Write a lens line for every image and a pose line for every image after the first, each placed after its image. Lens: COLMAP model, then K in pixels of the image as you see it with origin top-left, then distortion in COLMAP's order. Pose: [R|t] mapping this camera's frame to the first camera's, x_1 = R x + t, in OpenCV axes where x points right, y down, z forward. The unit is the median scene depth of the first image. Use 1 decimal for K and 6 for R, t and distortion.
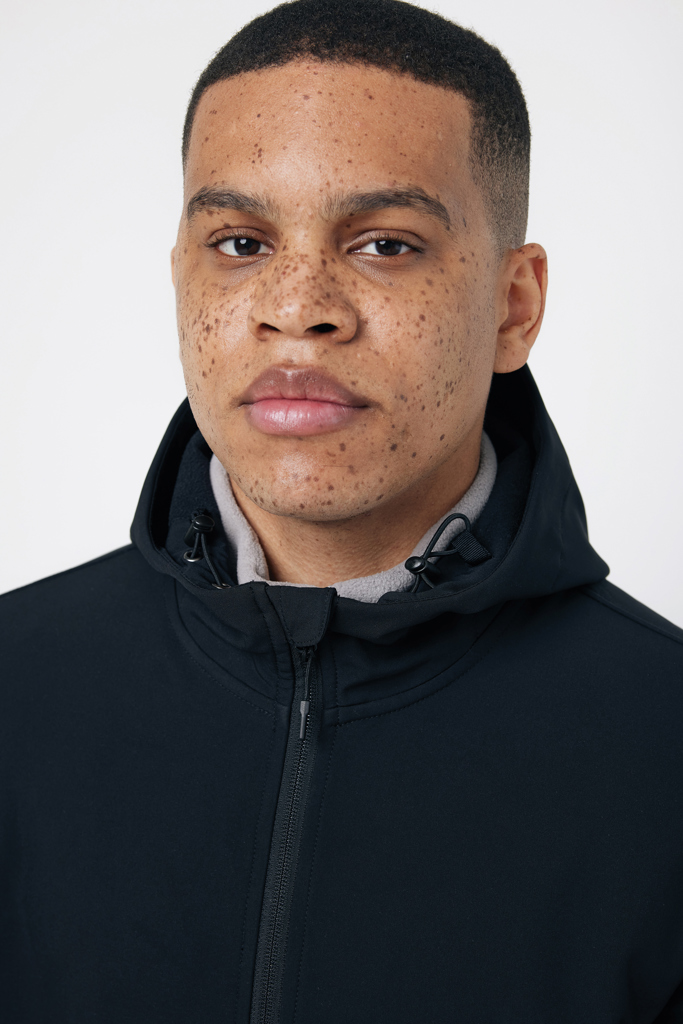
lens RADIAL K [[2026.7, 0, 341.5], [0, 2026.7, 512.0], [0, 0, 1]] dist [-0.307491, -0.016858]
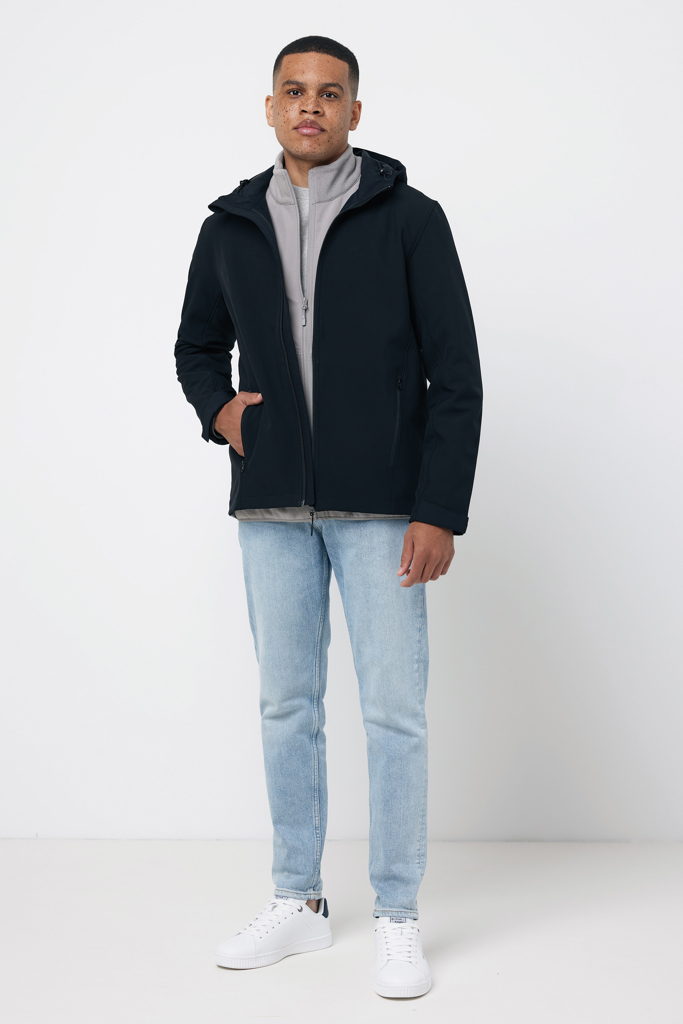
lens RADIAL K [[2088.1, 0, 341.5], [0, 2088.1, 512.0], [0, 0, 1]] dist [-0.341281, 0.023407]
pose [[0.983228, 0.046932, 0.176240, -0.699157], [-0.046848, 0.998891, -0.004638, 0.791426], [-0.176262, -0.003696, 0.984336, -3.411401]]
